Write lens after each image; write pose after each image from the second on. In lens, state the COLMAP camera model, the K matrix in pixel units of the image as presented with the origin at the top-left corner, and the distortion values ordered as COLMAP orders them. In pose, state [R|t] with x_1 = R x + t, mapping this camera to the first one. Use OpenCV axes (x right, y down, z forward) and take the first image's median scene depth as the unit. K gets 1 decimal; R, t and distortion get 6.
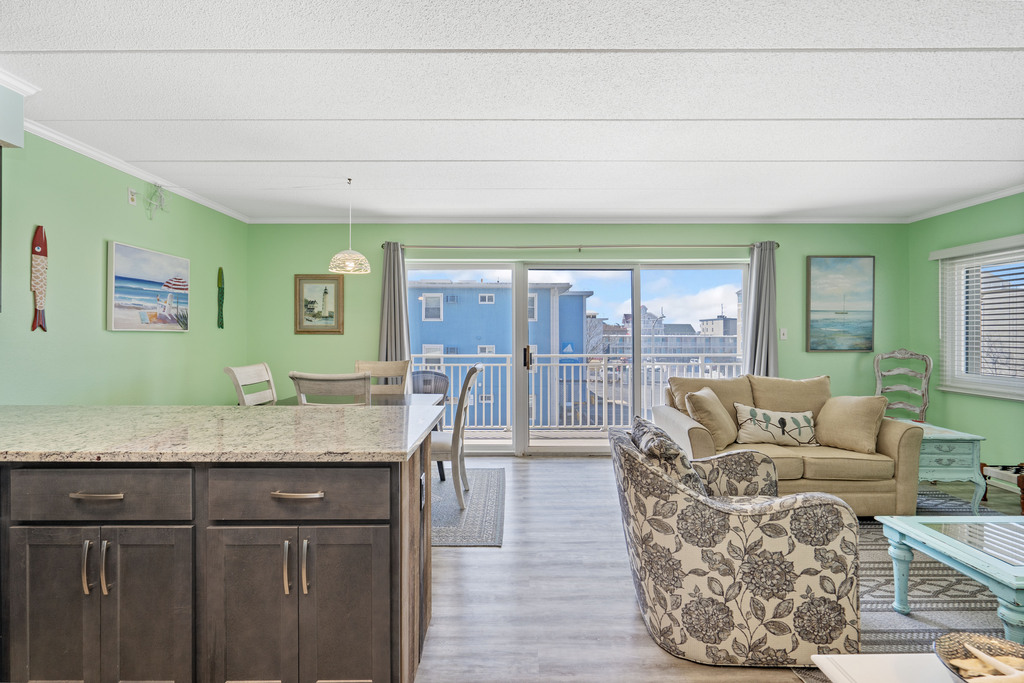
lens RADIAL K [[483.4, 0, 493.7], [0, 483.4, 332.7], [0, 0, 1]] dist [-0.004189, 0.002211]
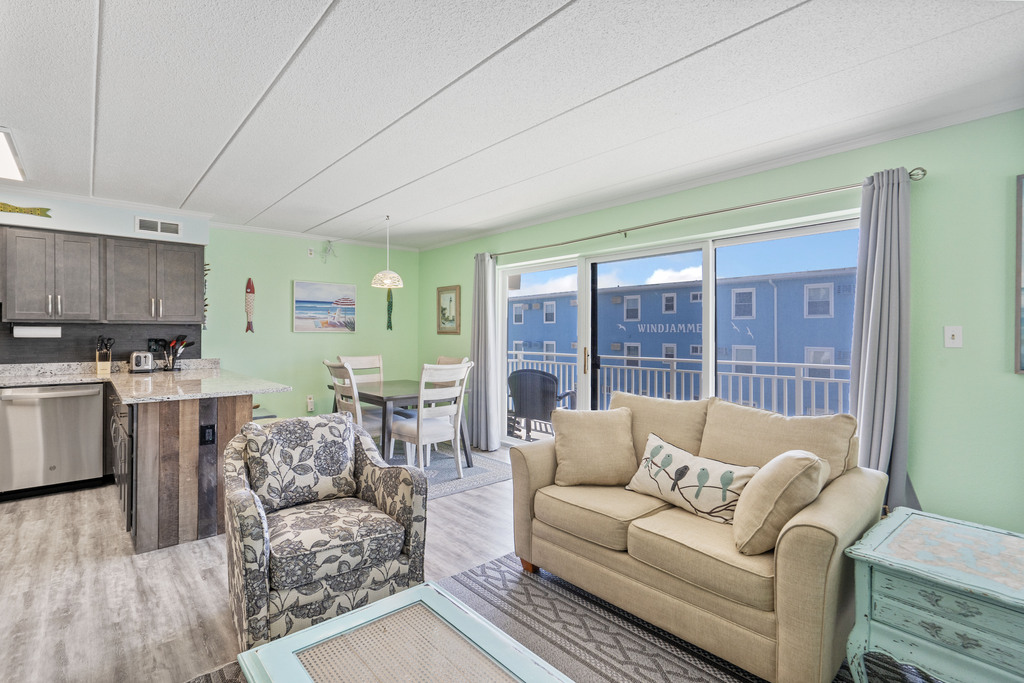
lens RADIAL K [[483.4, 0, 509.0], [0, 483.4, 339.2], [0, 0, 1]] dist [-0.004189, 0.002211]
pose [[0.659725, 0.010856, -0.751429, 0.759940], [0.001308, 0.999878, 0.015594, -0.003496], [0.751506, -0.011271, 0.659630, 0.323186]]
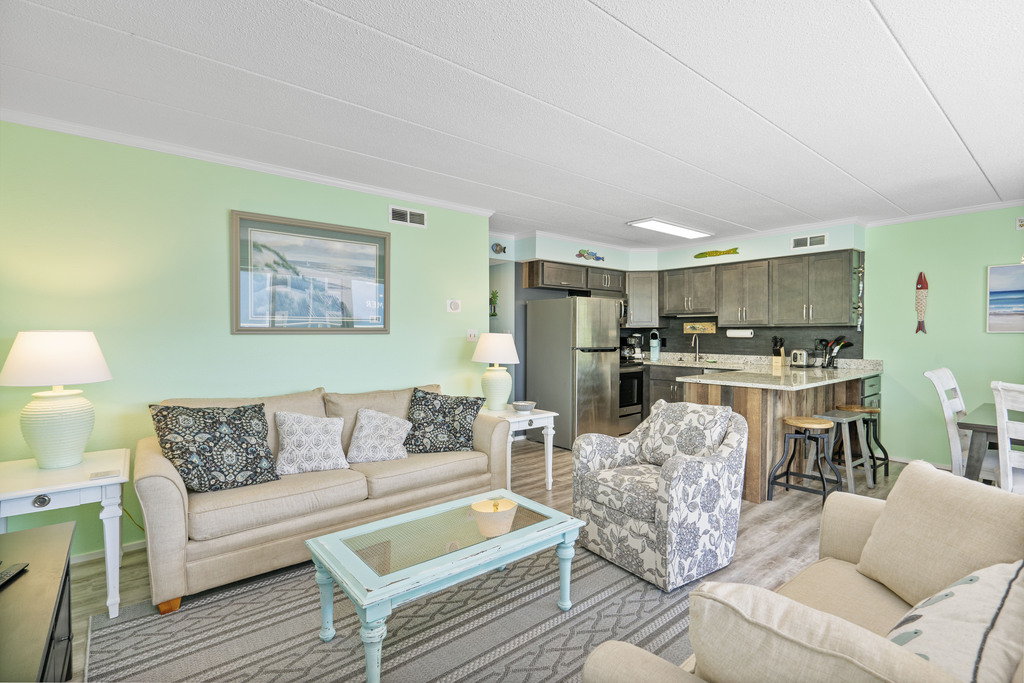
lens RADIAL K [[483.4, 0, 504.0], [0, 483.4, 340.4], [0, 0, 1]] dist [-0.004189, 0.002211]
pose [[-0.775636, 0.010253, -0.631097, 0.820643], [0.003691, 0.999925, 0.011710, -0.002849], [0.631169, 0.006753, -0.775616, 0.885969]]
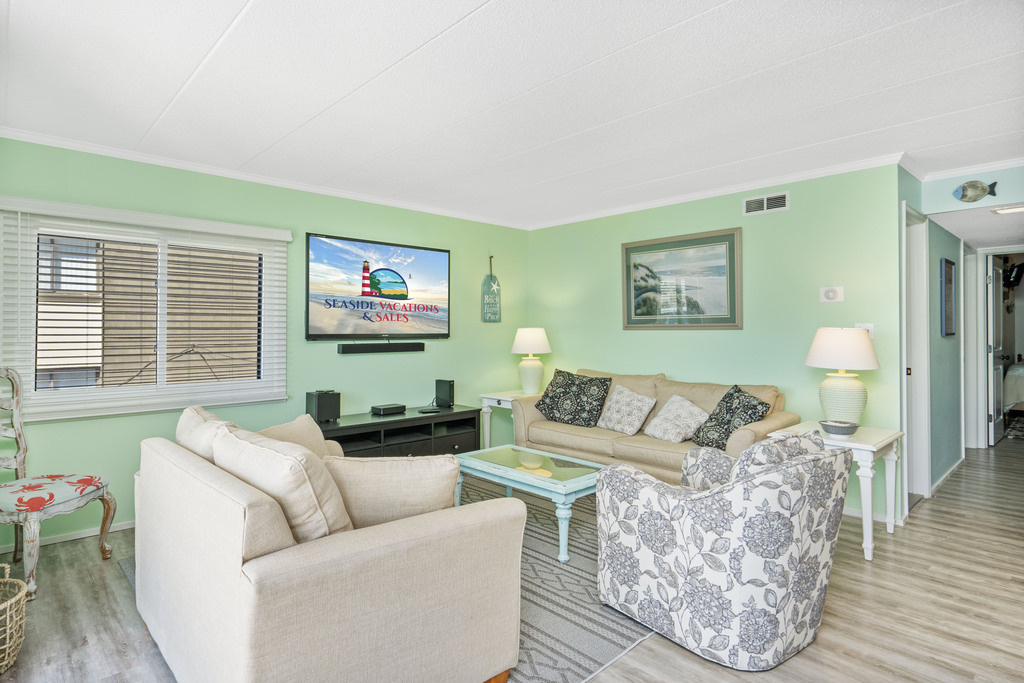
lens RADIAL K [[545.9, 0, 491.5], [0, 545.9, 319.2], [0, 0, 1]] dist [-0.005086, -0.000769]
pose [[-0.658293, 0.018993, 0.752522, -0.054636], [0.000519, 0.999693, -0.024778, 0.001269], [-0.752762, -0.015921, -0.658100, 1.063515]]
